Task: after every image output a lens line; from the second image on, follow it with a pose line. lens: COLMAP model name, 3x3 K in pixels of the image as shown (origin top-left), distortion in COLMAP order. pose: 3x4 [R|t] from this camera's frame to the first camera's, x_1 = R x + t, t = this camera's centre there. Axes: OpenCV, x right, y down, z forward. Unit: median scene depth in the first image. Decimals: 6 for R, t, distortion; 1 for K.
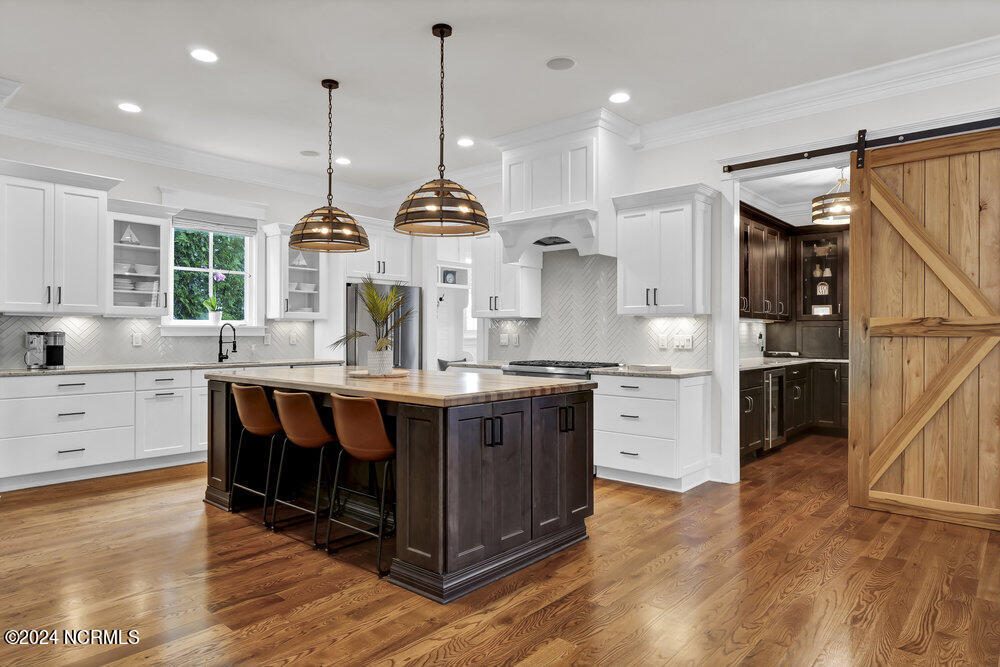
lens RADIAL K [[606.1, 0, 500.6], [0, 606.1, 328.6], [0, 0, 1]] dist [0.000618, -0.002869]
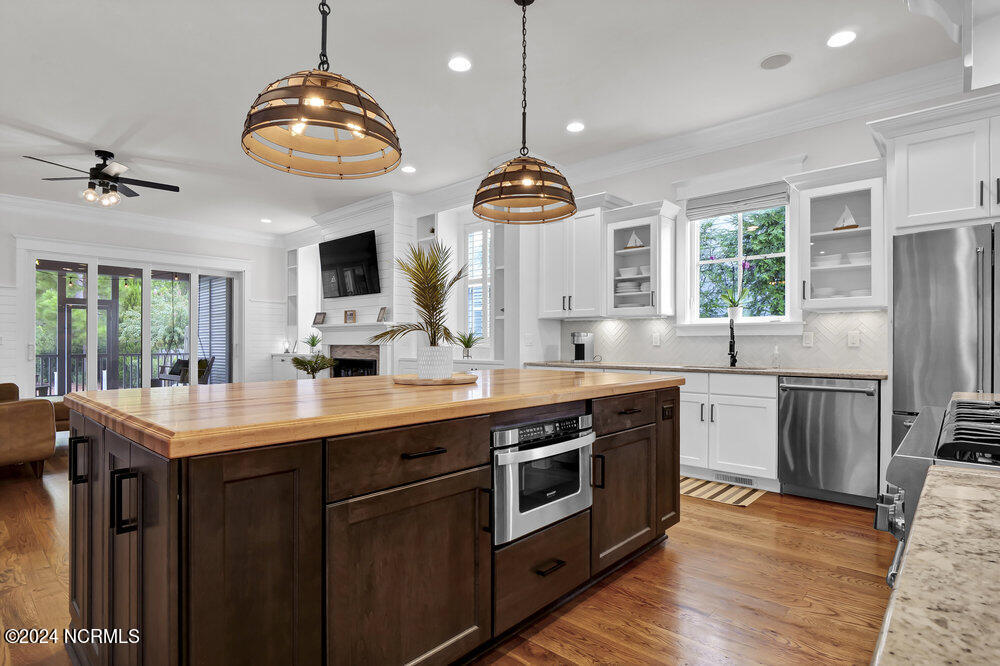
lens RADIAL K [[515.1, 0, 493.7], [0, 515.1, 343.1], [0, 0, 1]] dist [-0.011270, 0.001630]
pose [[-0.023989, -0.000711, -0.999712, 0.299549], [0.008675, 0.999962, -0.000919, 0.024140], [0.999675, -0.008694, -0.023982, 0.811681]]
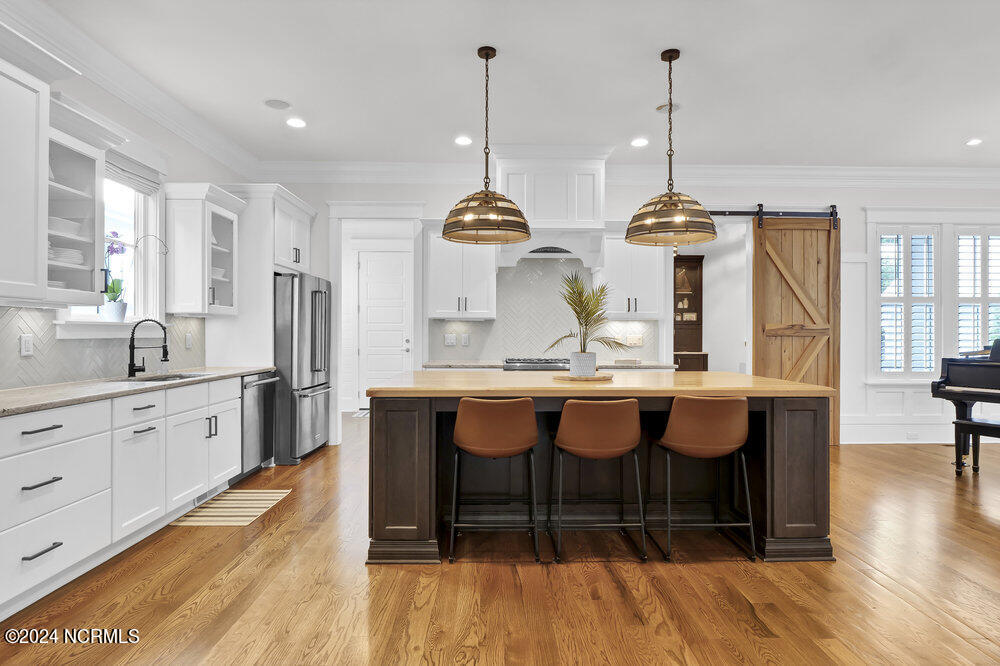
lens RADIAL K [[538.5, 0, 501.5], [0, 538.5, 332.7], [0, 0, 1]] dist [-0.011841, -0.000979]
pose [[0.739922, 0.000812, 0.672692, -0.659235], [-0.006150, 0.999966, 0.005558, 0.000623], [-0.672664, -0.008249, 0.739902, 0.337187]]
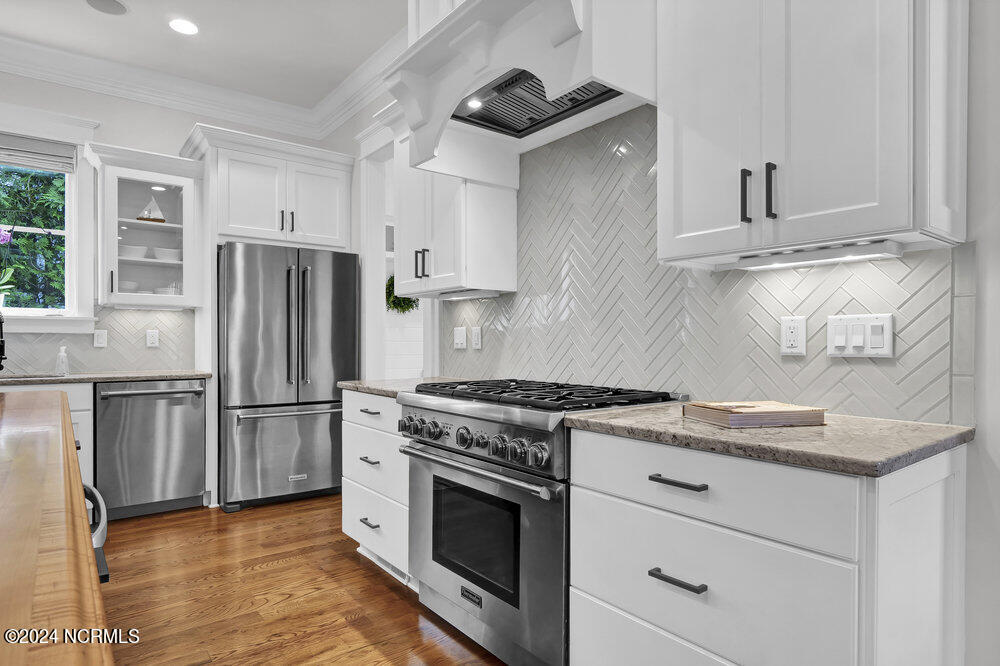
lens RADIAL K [[567.6, 0, 499.2], [0, 567.6, 344.0], [0, 0, 1]] dist [0.009135, 0.001444]
pose [[0.981451, -0.000238, -0.191715, 0.162792], [0.002378, 0.999937, 0.010930, 0.022174], [0.191700, -0.011183, 0.981390, 0.640005]]
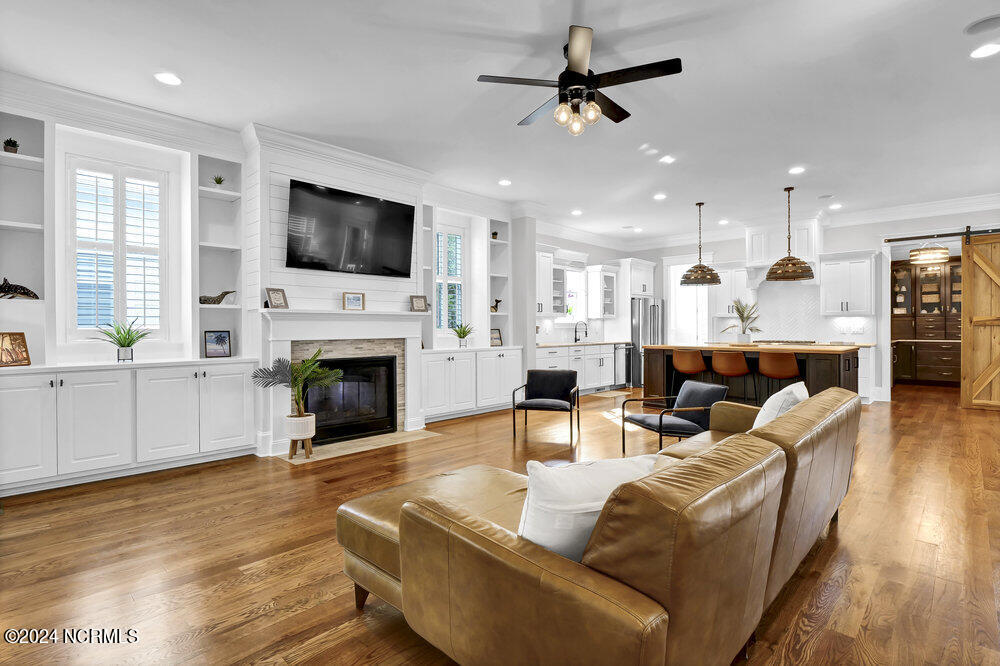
lens RADIAL K [[500.8, 0, 501.2], [0, 500.8, 328.5], [0, 0, 1]] dist [-0.009174, -0.001211]
pose [[0.999339, -0.006082, -0.035848, -0.745571], [0.006477, 0.999920, 0.010905, -0.005505], [0.035779, -0.011130, 0.999298, -0.597035]]
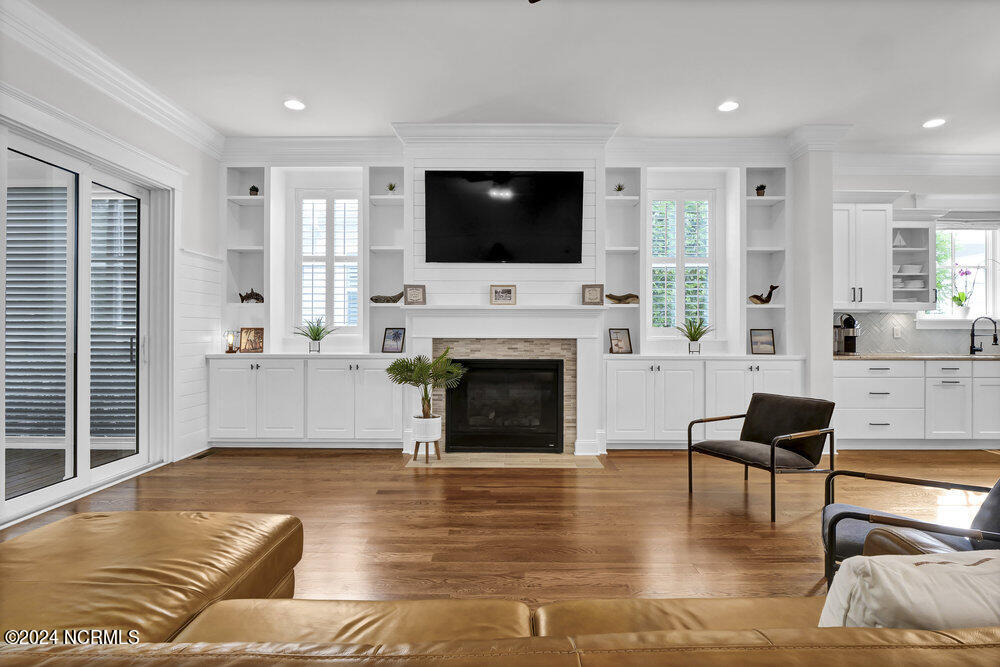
lens RADIAL K [[500.8, 0, 502.1], [0, 500.8, 331.9], [0, 0, 1]] dist [-0.009174, -0.001211]
pose [[0.656425, 0.003127, -0.754384, -0.414285], [0.005778, 0.999941, 0.009172, 0.005448], [0.754369, -0.010380, 0.656369, -0.184368]]
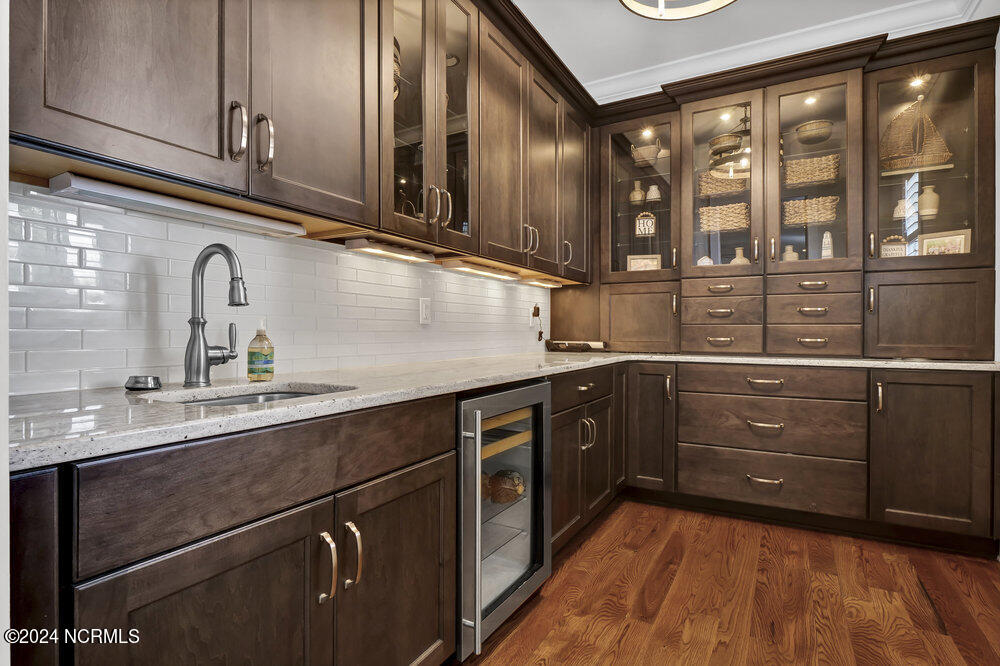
lens RADIAL K [[500.8, 0, 503.0], [0, 500.8, 331.8], [0, 0, 1]] dist [-0.009174, -0.001211]
pose [[0.978629, 0.000596, 0.205635, 0.444524], [-0.002634, 0.999950, 0.009634, 0.036753], [-0.205619, -0.009970, 0.978581, 0.829880]]
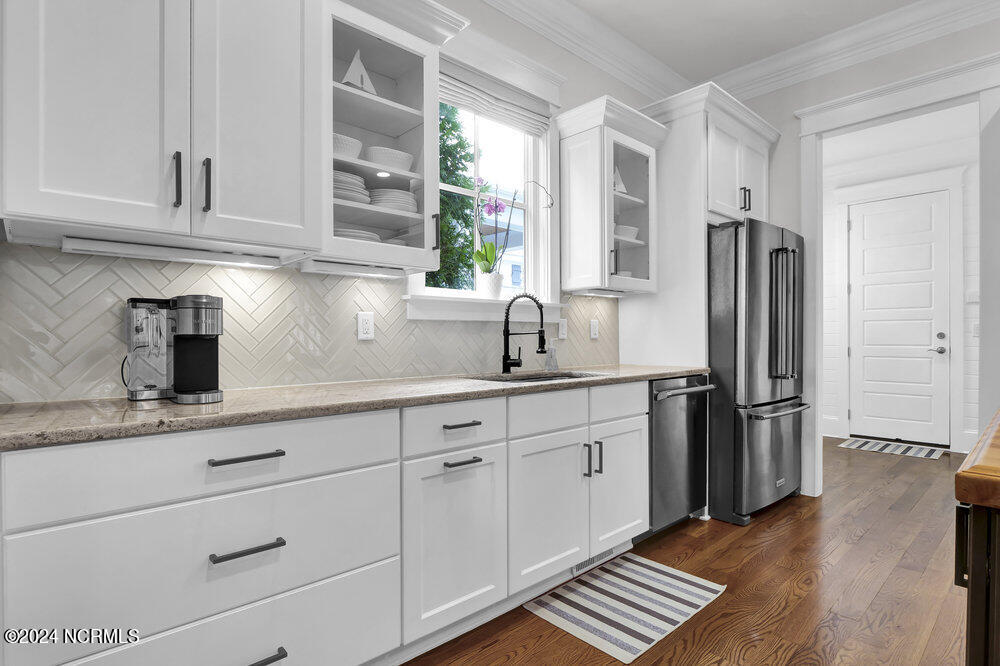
lens RADIAL K [[515.1, 0, 498.0], [0, 515.1, 337.0], [0, 0, 1]] dist [-0.011270, 0.001630]
pose [[0.993787, -0.003852, -0.111231, -0.498042], [0.005011, 0.999936, 0.010138, 0.024932], [0.111185, -0.010632, 0.993743, 0.681573]]
